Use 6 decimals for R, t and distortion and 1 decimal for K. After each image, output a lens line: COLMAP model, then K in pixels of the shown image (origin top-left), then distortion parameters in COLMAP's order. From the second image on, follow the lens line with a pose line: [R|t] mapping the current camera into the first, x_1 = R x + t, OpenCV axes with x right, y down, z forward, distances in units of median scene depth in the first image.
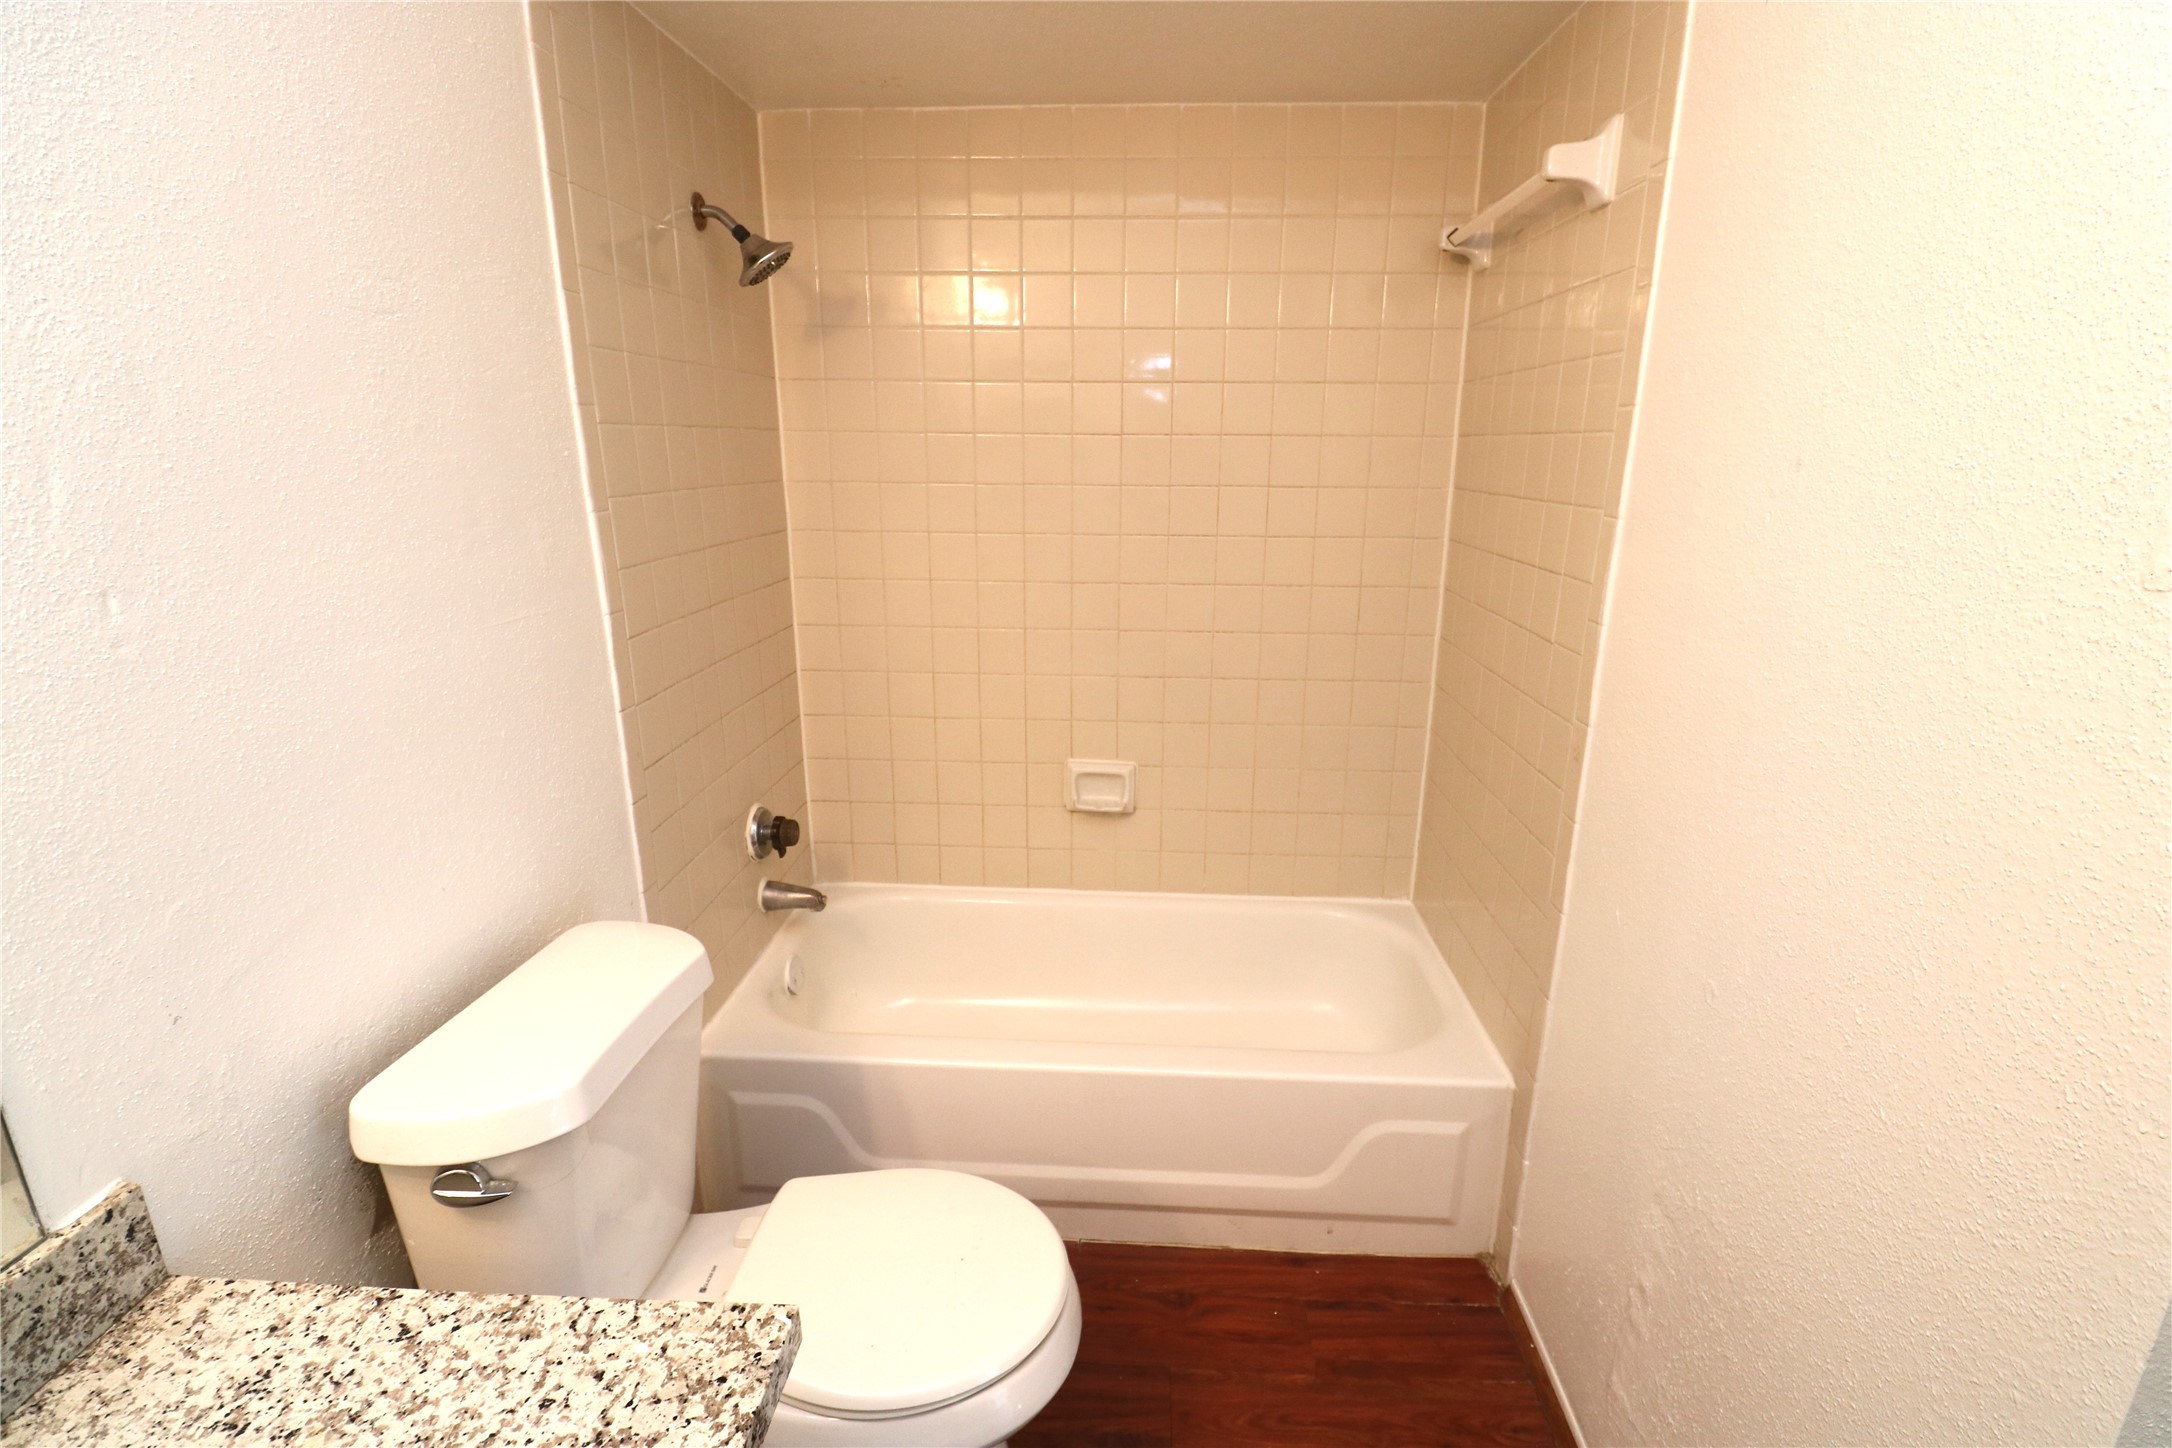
lens RADIAL K [[994.9, 0, 1089.6], [0, 994.9, 724.2], [0, 0, 1]] dist [-0.004585, -0.006715]
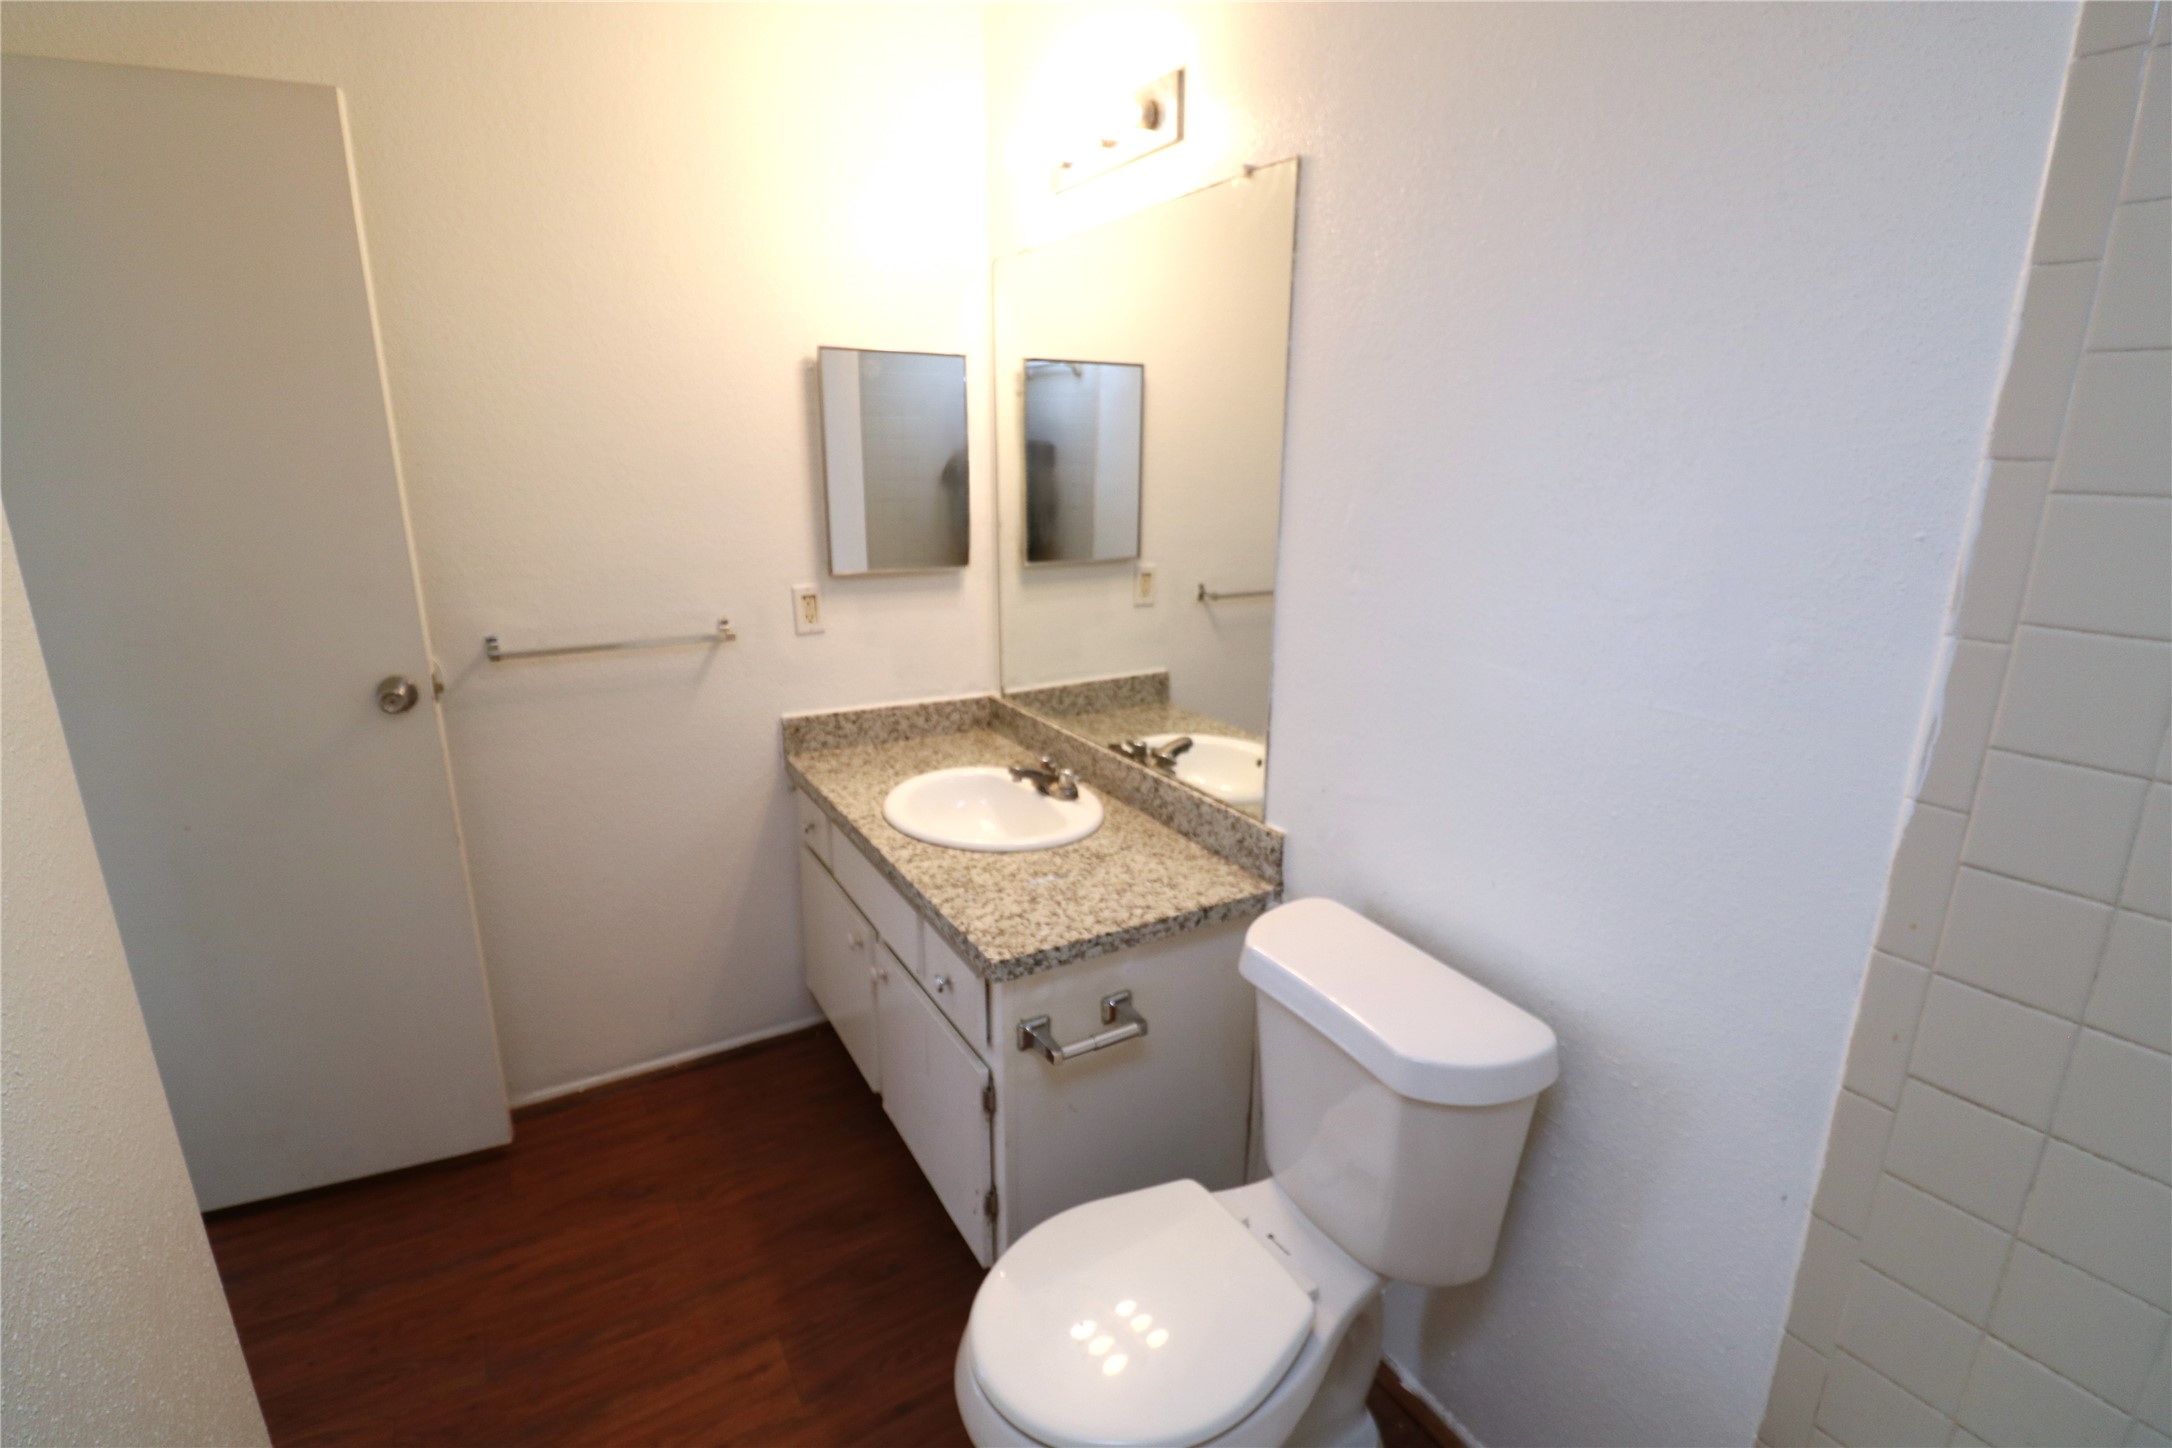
lens RADIAL K [[994.9, 0, 1086.9], [0, 994.9, 723.4], [0, 0, 1]] dist [-0.004585, -0.006715]
pose [[-0.833791, 0.145859, -0.532463, 0.497910], [-0.151473, 0.867016, 0.474698, -0.723686], [0.530894, 0.476453, -0.700817, 2.274715]]
